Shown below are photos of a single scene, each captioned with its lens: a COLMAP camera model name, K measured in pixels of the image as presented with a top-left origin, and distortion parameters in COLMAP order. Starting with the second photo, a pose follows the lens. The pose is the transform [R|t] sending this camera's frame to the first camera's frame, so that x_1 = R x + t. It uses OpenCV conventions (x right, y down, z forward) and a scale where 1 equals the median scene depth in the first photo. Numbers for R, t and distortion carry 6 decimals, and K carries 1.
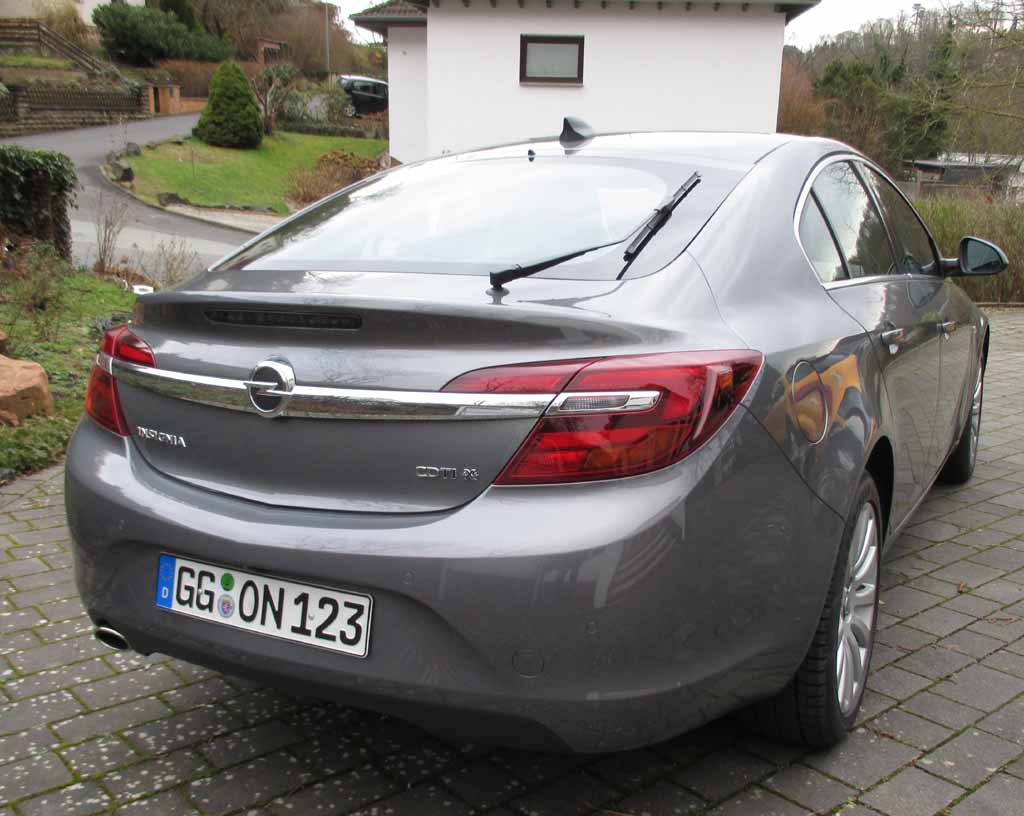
lens RADIAL K [[1115.9, 0, 513.8], [0, 1115.9, 450.5], [0, 0, 1]] dist [-0.051189, 0.044687]
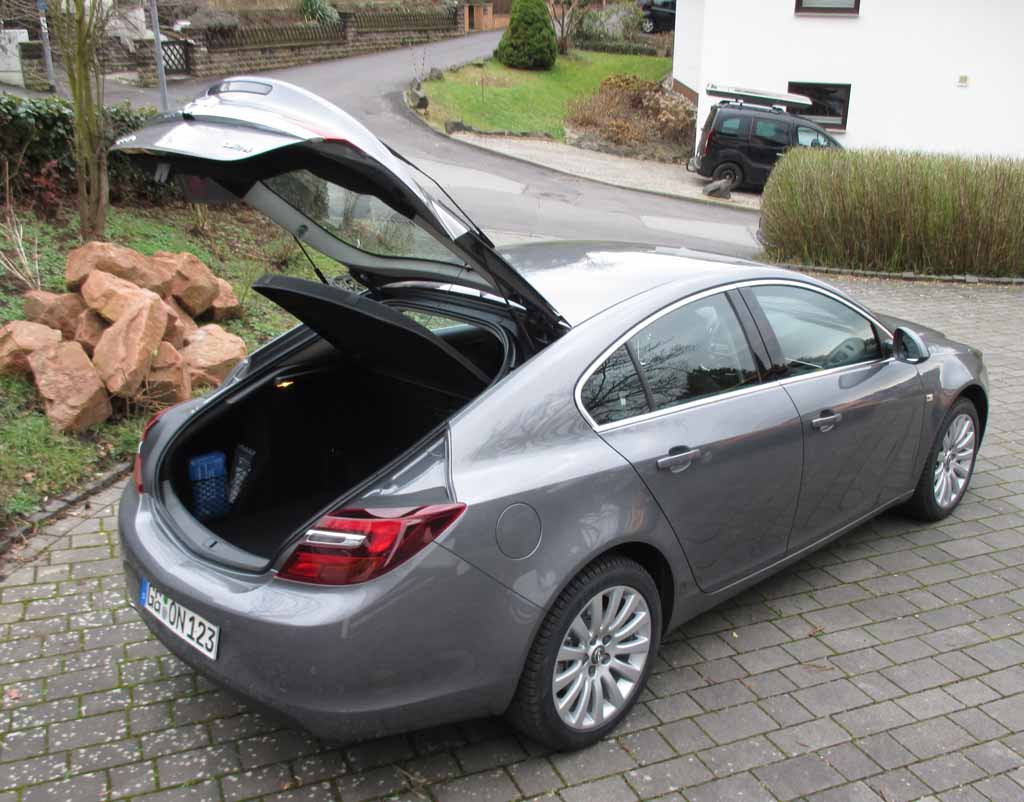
lens RADIAL K [[1086.6, 0, 512.0], [0, 1086.6, 401.0], [0, 0, 1]] dist [-0.030202, 0.024695]
pose [[0.953913, 0.095256, -0.284564, 0.067118], [-0.074984, 0.993863, 0.081326, -0.034739], [0.290564, -0.056241, 0.955201, -0.041010]]
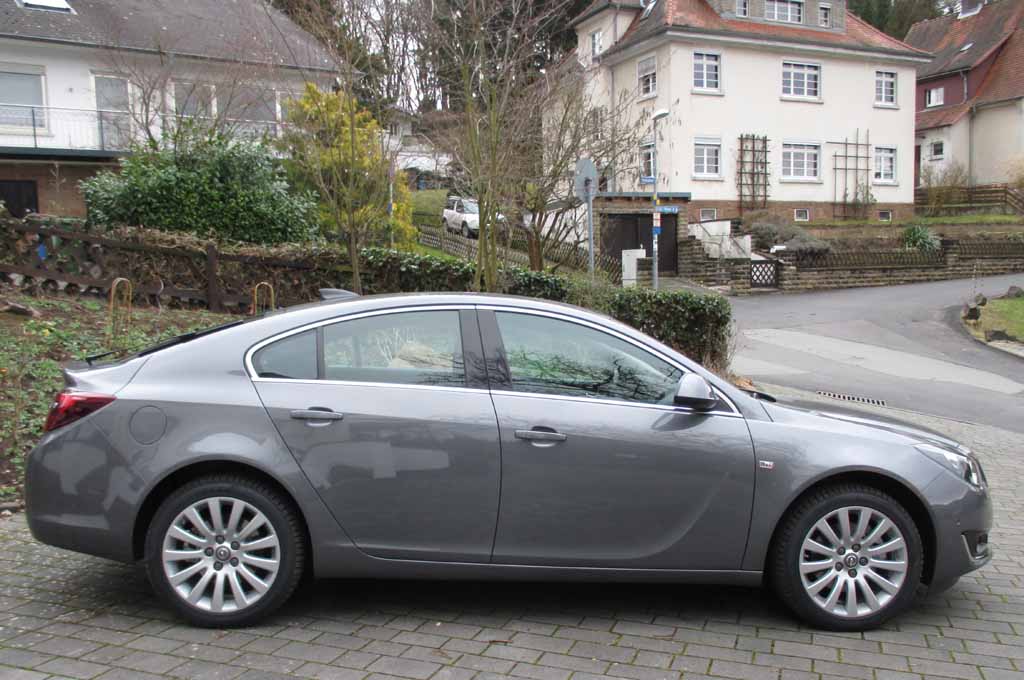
lens RADIAL K [[990.0, 0, 512.0], [0, 990.0, 340.0], [0, 0, 1]] dist [-0.011518, -0.009608]
pose [[0.526027, 0.046262, -0.849209, 0.224897], [-0.224708, 0.970596, -0.086317, -0.019482], [0.820245, 0.236229, 0.520955, 0.056573]]
